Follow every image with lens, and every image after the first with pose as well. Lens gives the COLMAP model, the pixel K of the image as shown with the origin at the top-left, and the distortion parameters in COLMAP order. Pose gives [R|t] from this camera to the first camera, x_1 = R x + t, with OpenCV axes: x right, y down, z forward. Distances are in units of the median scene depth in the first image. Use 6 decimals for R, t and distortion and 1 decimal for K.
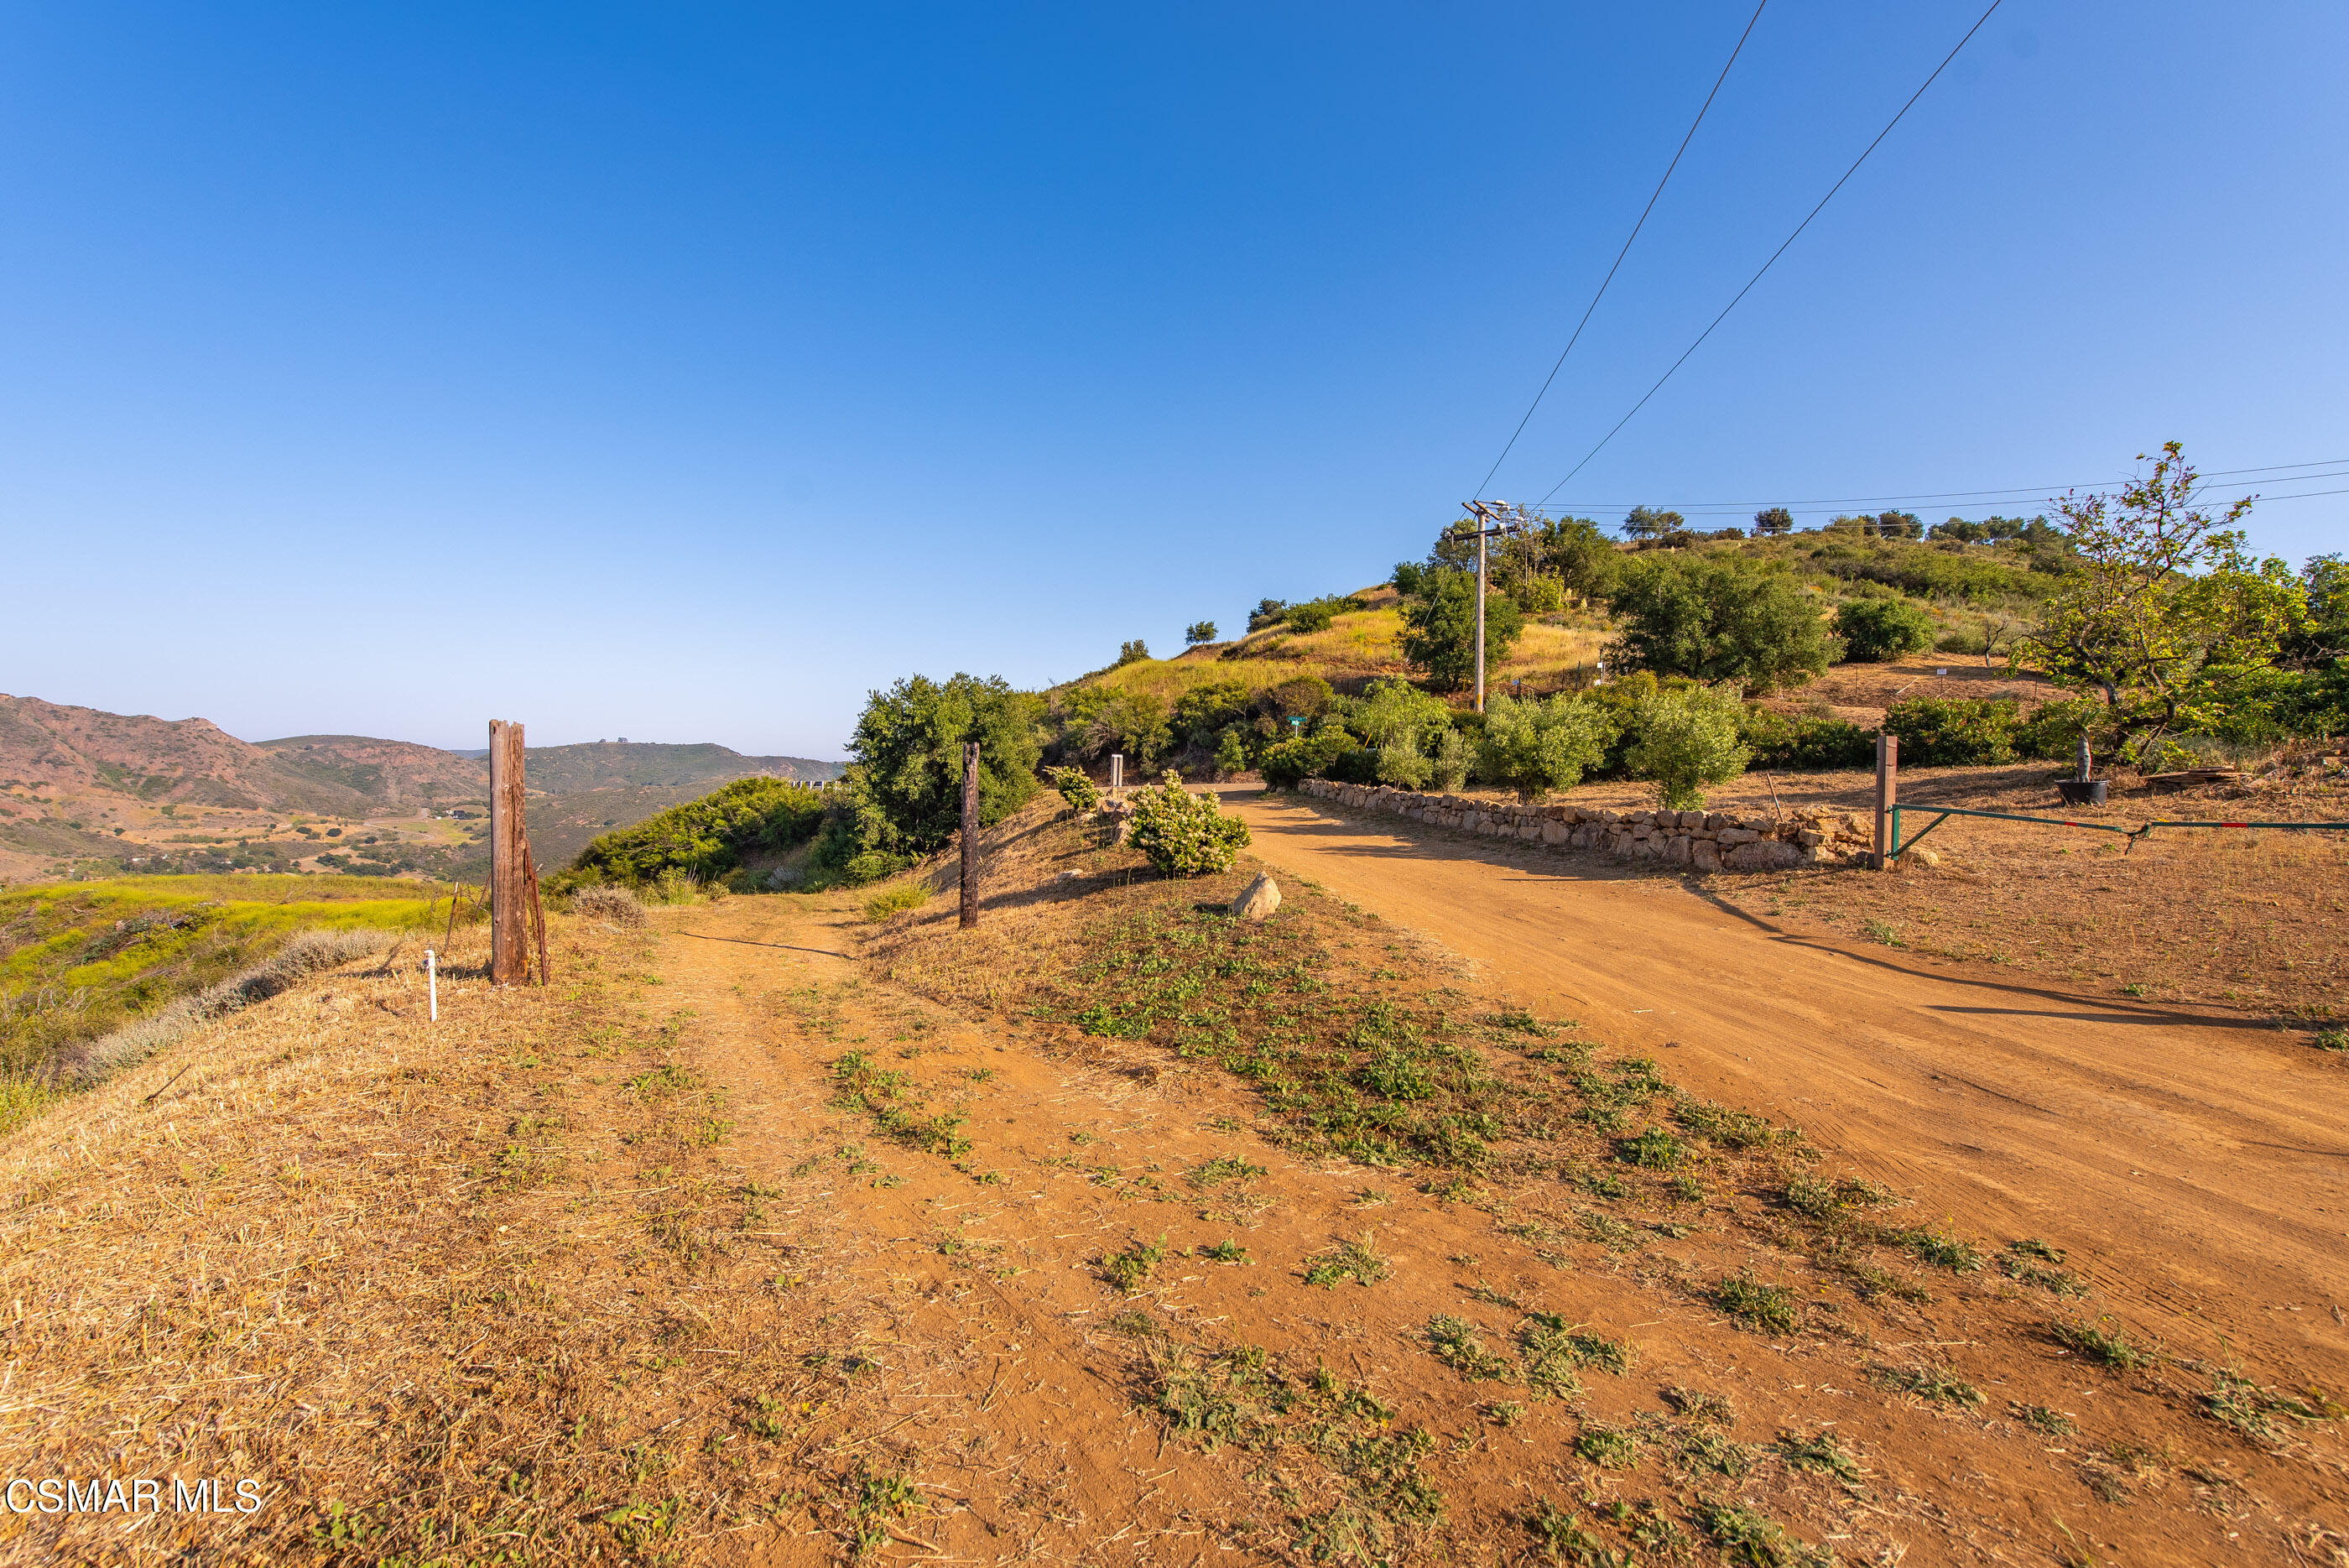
lens RADIAL K [[942.7, 0, 1179.3], [0, 942.7, 783.2], [0, 0, 1]] dist [0.016928, -0.005410]
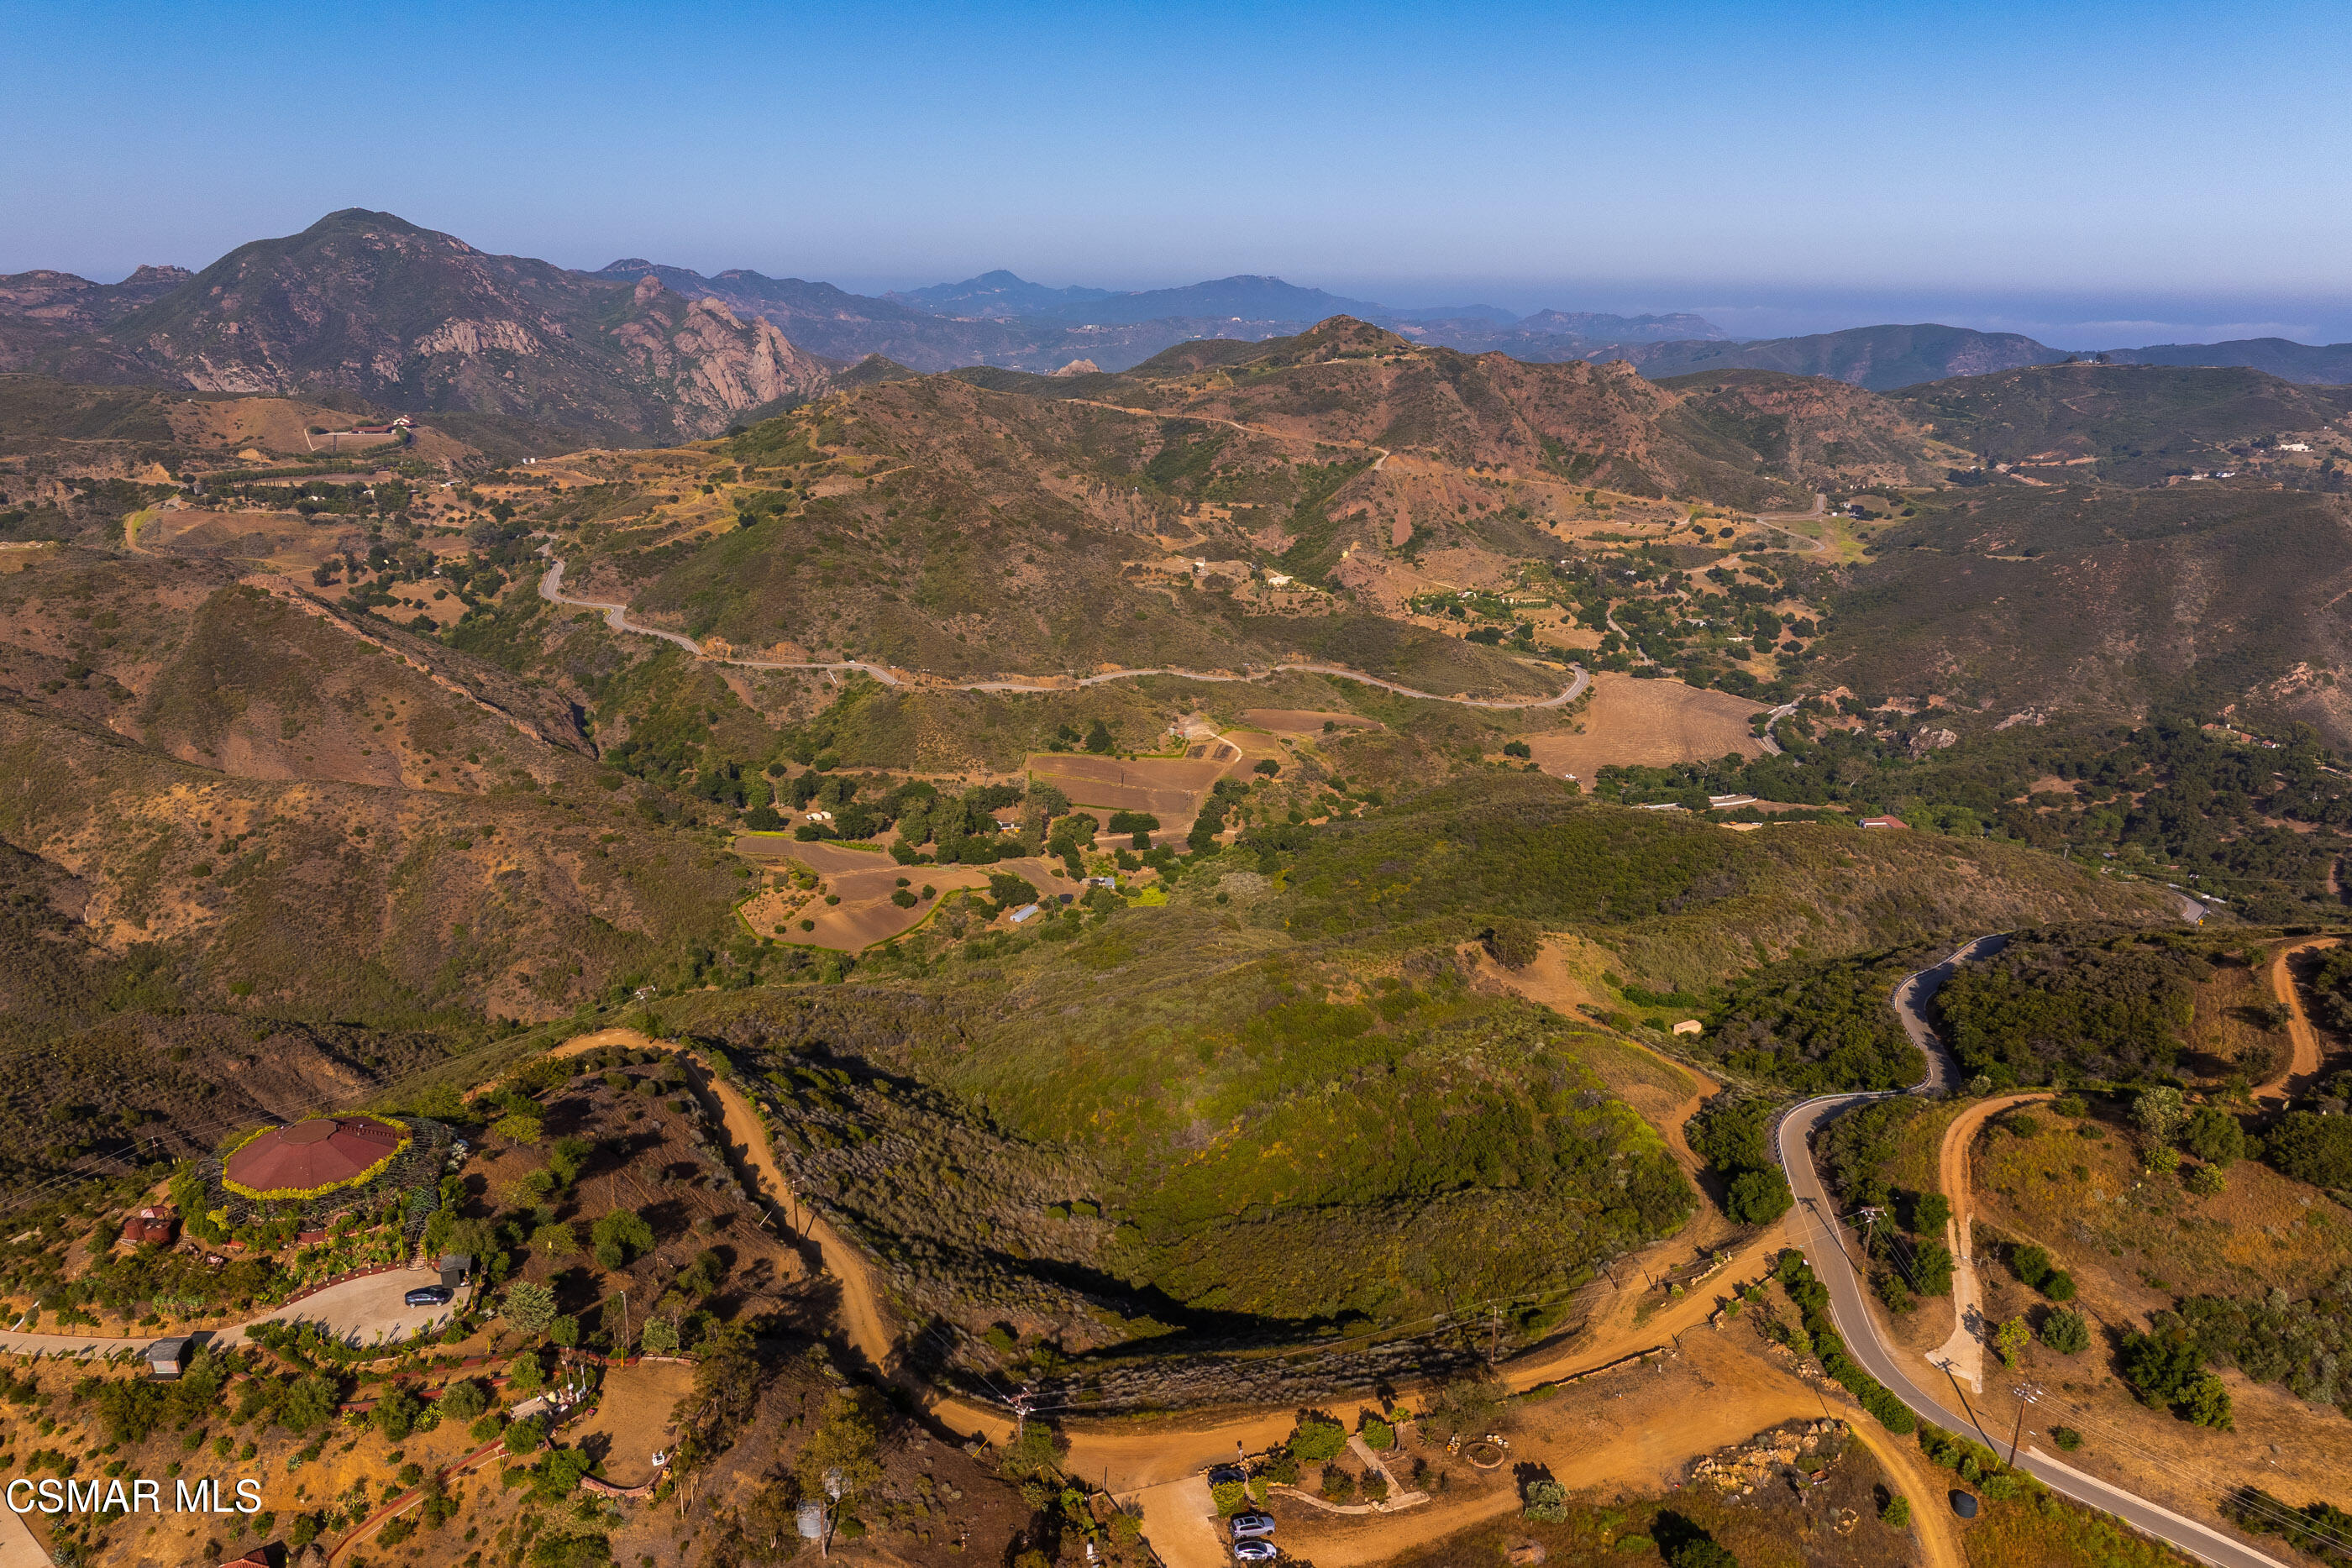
lens RADIAL K [[1662.7, 0, 1188.7], [0, 1662.7, 815.0], [0, 0, 1]] dist [-0.015057, -0.056205]
pose [[0.503199, 0.243892, -0.829040, 0.151281], [0.002725, 0.958895, 0.283747, -0.137837], [0.864166, -0.145040, 0.481850, -0.154507]]
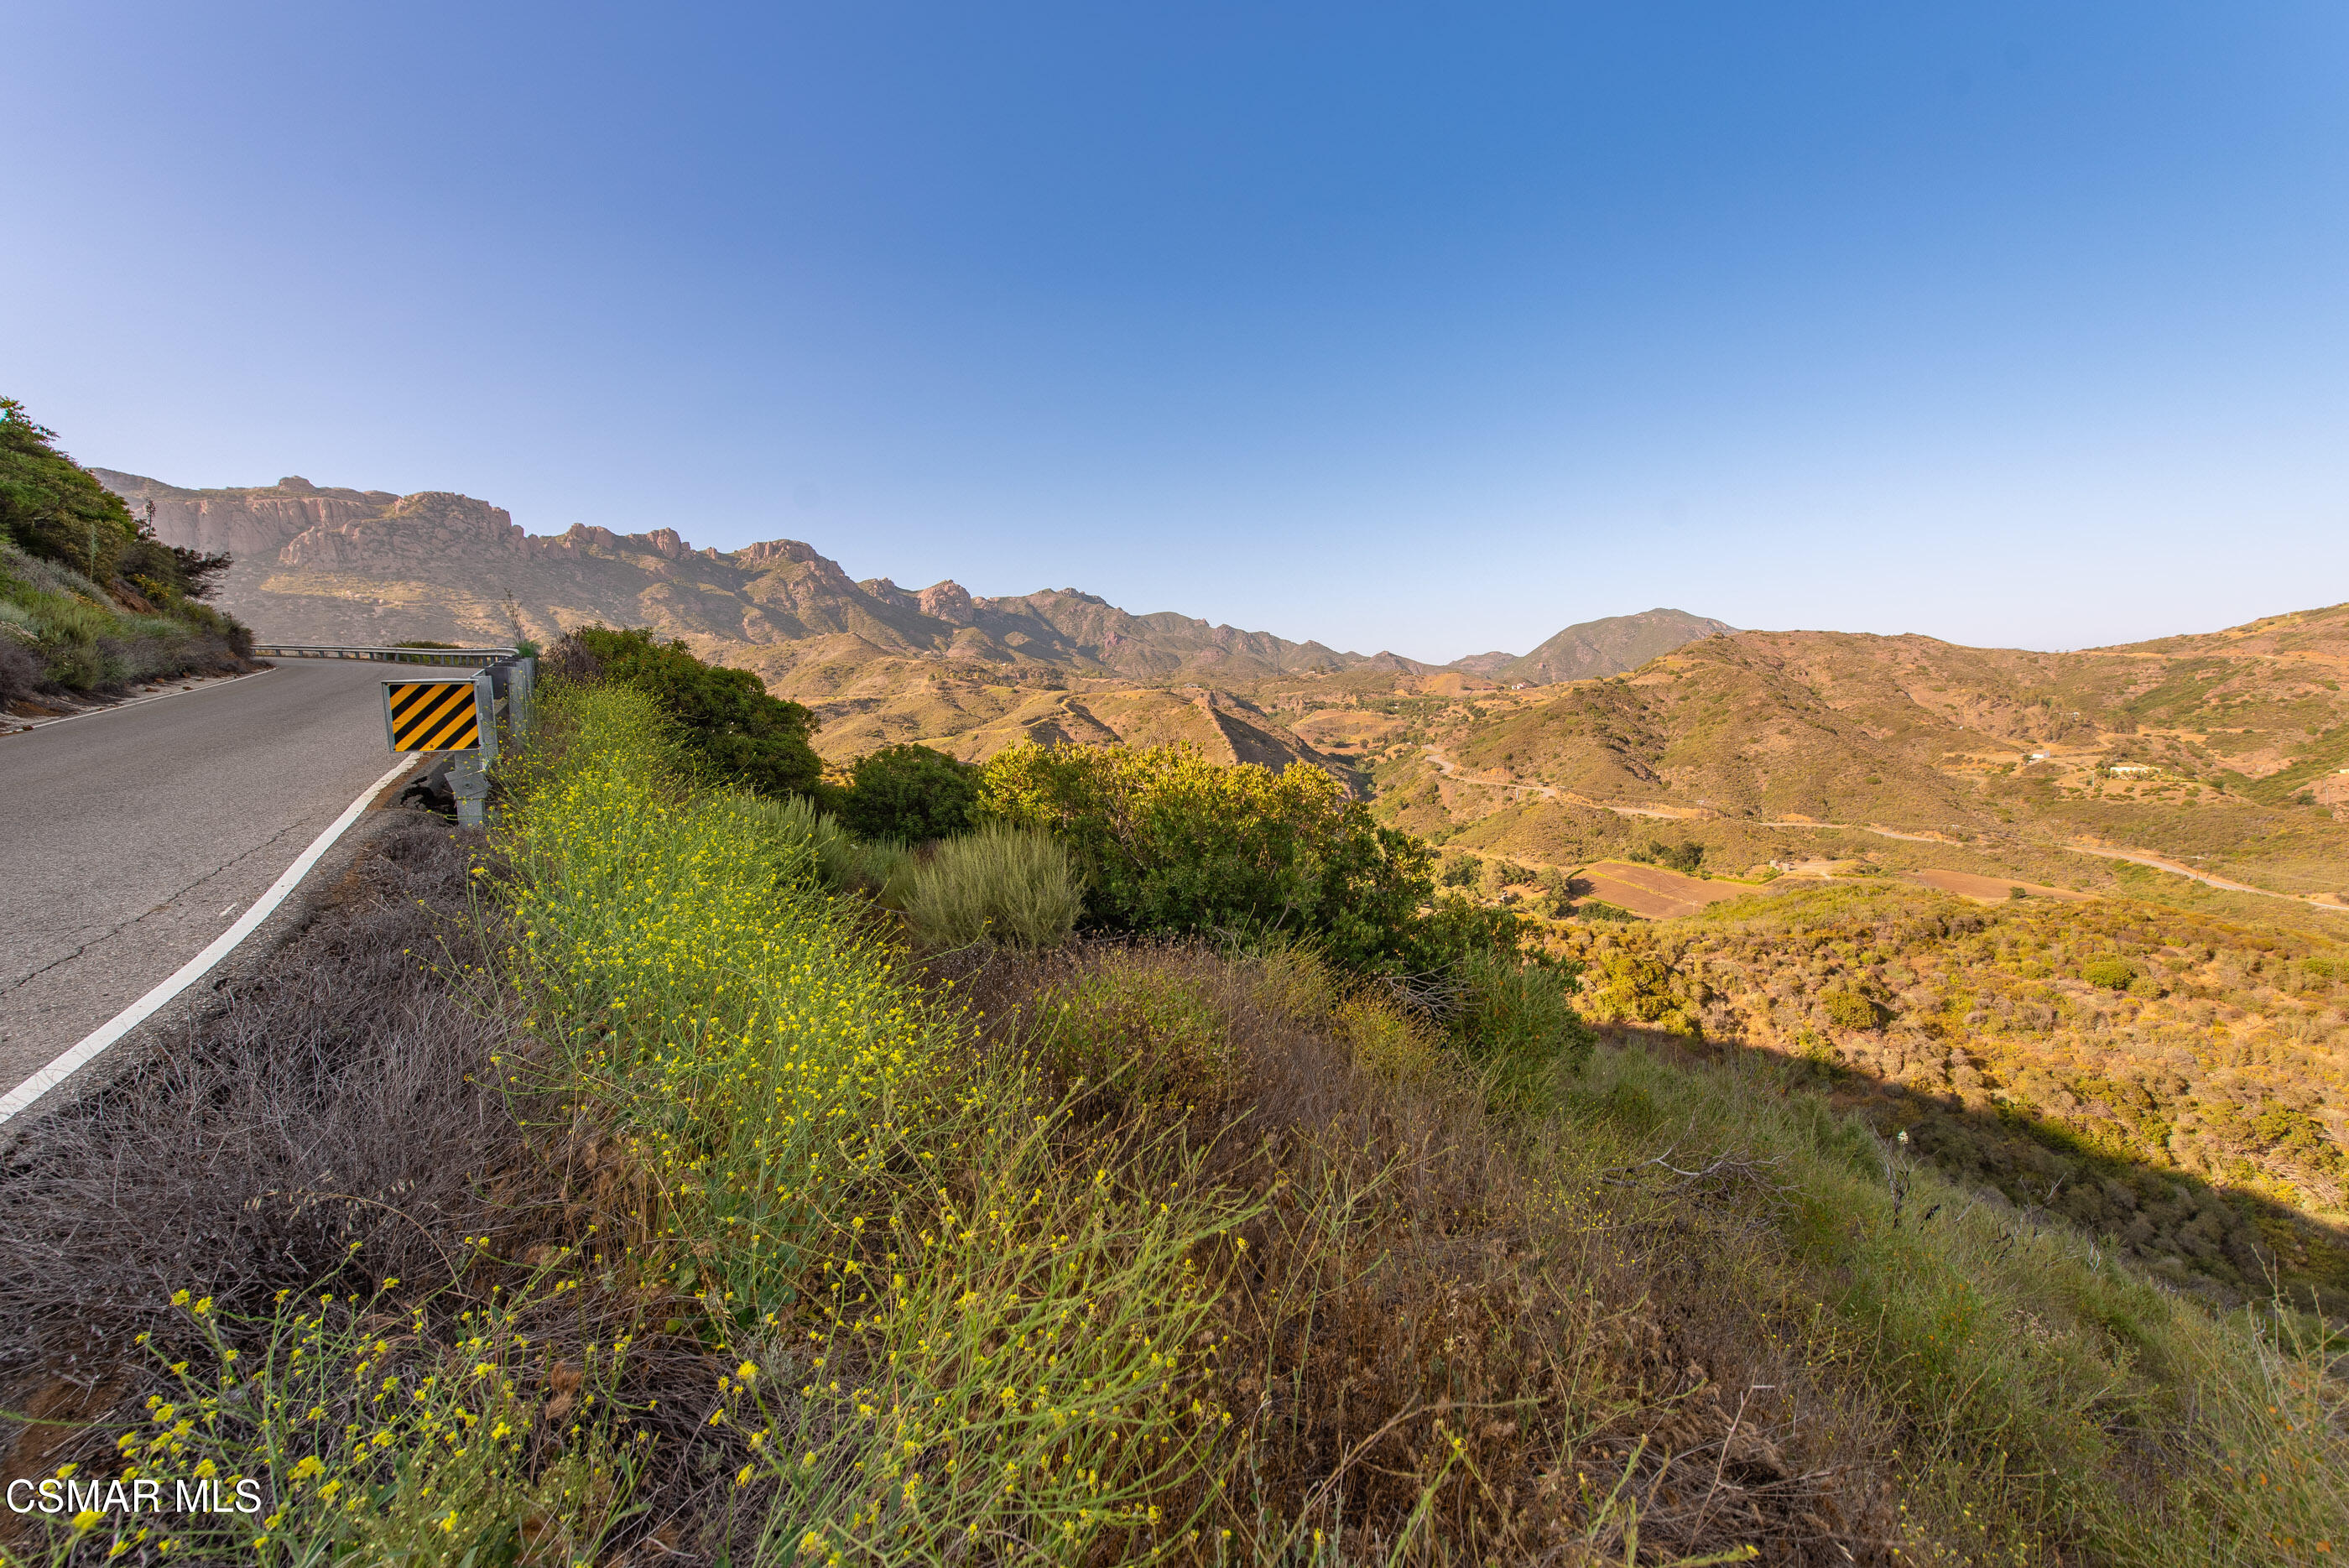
lens RADIAL K [[931.6, 0, 1179.0], [0, 931.6, 784.4], [0, 0, 1]] dist [0.019783, -0.007114]
pose [[-0.471370, 0.063065, -0.879678, -0.060836], [0.007444, 0.997689, 0.067537, 0.016194], [0.881904, 0.025287, -0.470750, 0.287292]]
